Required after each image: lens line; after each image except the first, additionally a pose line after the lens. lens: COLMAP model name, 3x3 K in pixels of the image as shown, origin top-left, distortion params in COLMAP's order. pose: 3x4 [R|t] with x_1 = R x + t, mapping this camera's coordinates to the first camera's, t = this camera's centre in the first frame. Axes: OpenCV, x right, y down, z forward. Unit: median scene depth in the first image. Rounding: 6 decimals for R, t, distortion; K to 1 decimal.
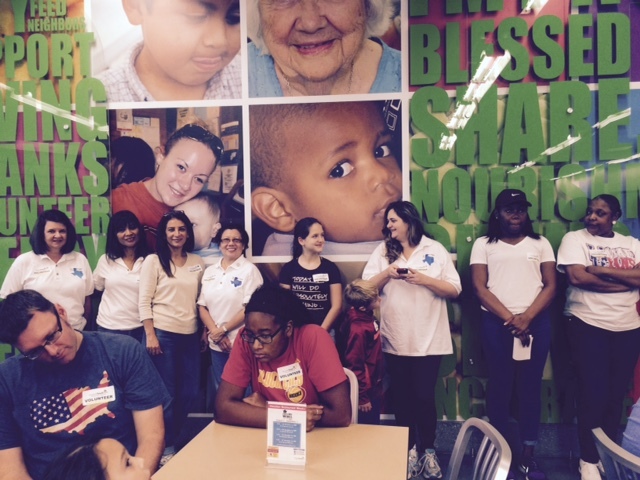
lens RADIAL K [[546.8, 0, 319.1], [0, 546.8, 240.2], [0, 0, 1]] dist [0.071387, -0.074176]
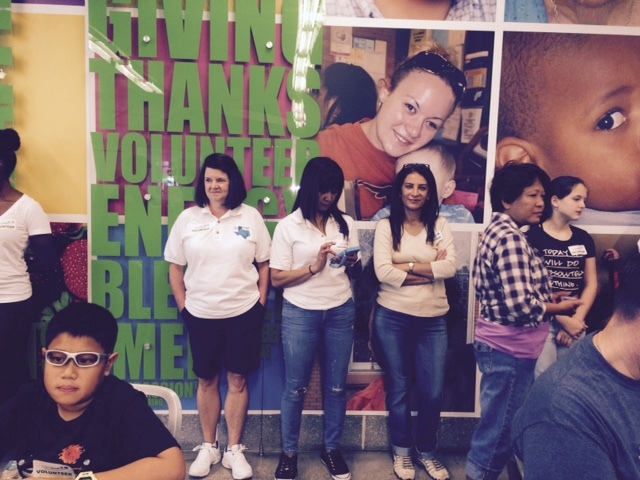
lens RADIAL K [[546.8, 0, 319.0], [0, 546.8, 241.0], [0, 0, 1]] dist [0.071387, -0.074176]
pose [[0.990879, 0.026795, 0.132060, -0.485299], [-0.040128, 0.994243, 0.099355, -0.014255], [-0.128638, -0.103748, 0.986250, 0.215283]]
